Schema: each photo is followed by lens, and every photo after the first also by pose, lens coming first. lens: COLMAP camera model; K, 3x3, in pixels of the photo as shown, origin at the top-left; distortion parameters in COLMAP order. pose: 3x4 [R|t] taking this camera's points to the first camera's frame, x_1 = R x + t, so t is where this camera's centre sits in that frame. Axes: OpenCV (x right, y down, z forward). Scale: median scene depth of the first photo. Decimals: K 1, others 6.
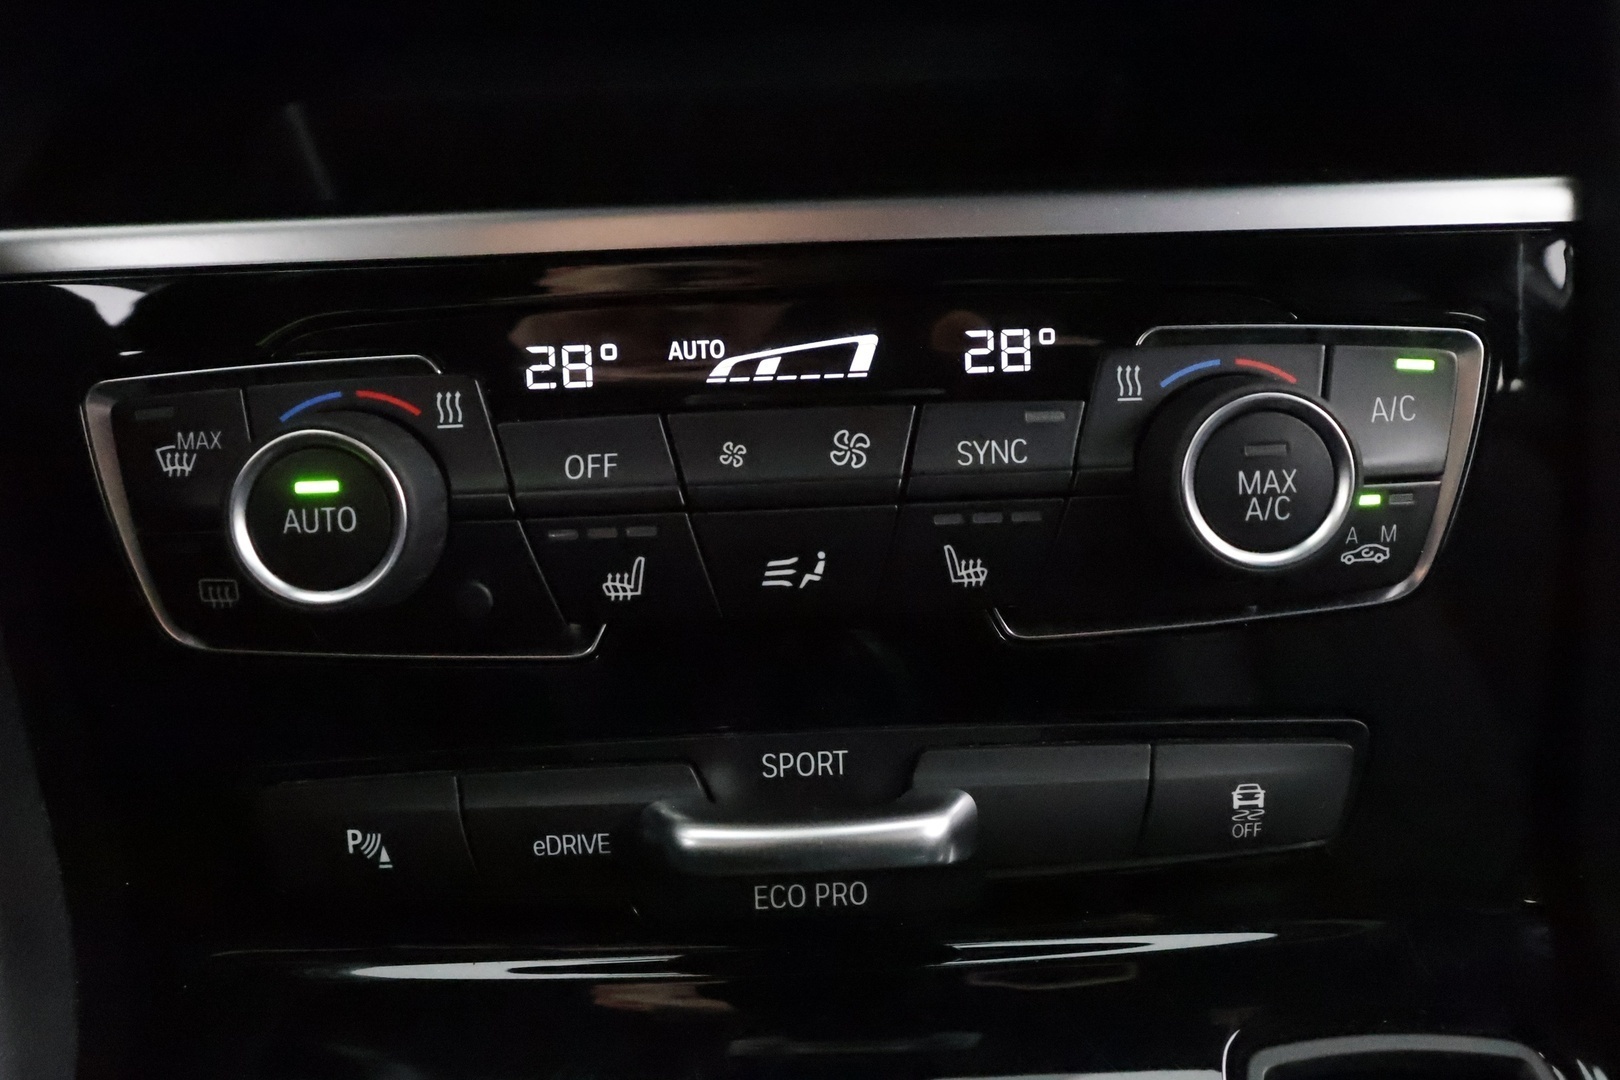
lens RADIAL K [[1275.8, 0, 810.0], [0, 1275.8, 540.0], [0, 0, 1]] dist [0.002687, 0.012698]
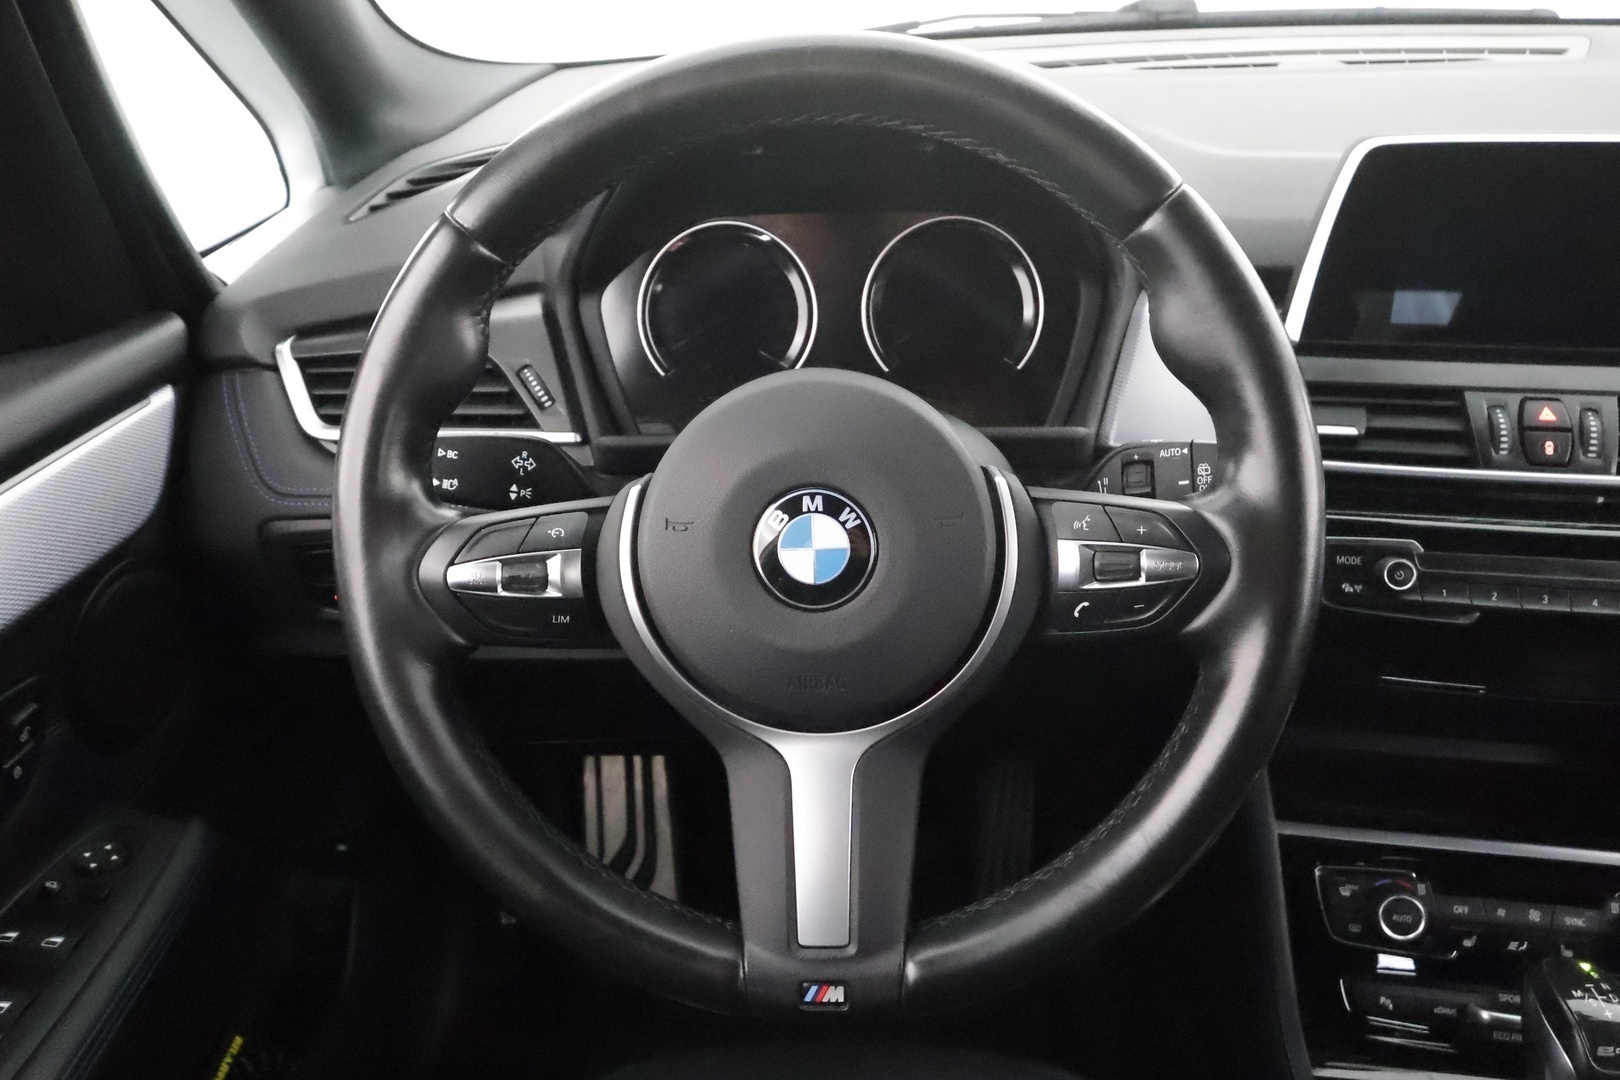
lens RADIAL K [[1201.4, 0, 788.2], [0, 1201.4, 539.2], [0, 0, 1]] dist [-0.000061, 0.007785]
pose [[0.978575, 0.093886, -0.183239, -1.566356], [-0.123615, 0.979635, -0.158222, -0.320498], [0.164652, 0.177483, 0.970252, -2.995904]]
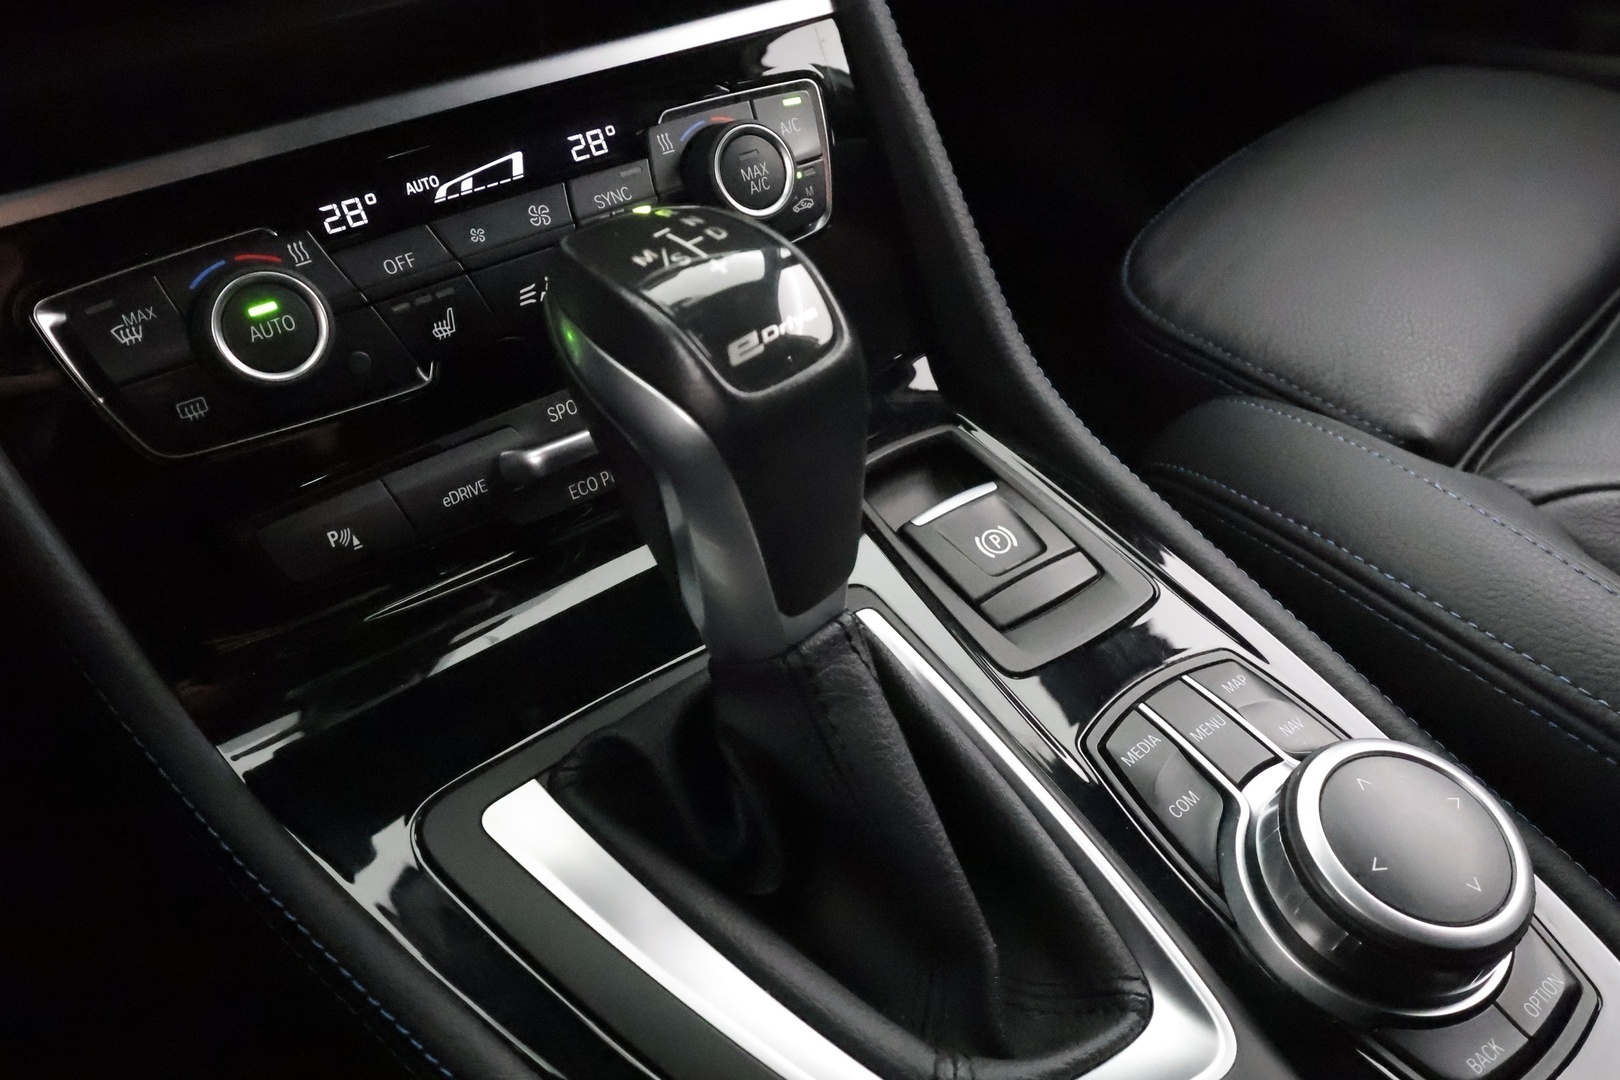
lens RADIAL K [[1275.8, 0, 810.0], [0, 1275.8, 540.0], [0, 0, 1]] dist [0.002687, 0.012698]
pose [[0.821337, -0.358953, 0.443348, -0.580798], [0.327209, 0.933085, 0.149284, 0.197093], [-0.467268, 0.022455, 0.883831, -0.676879]]
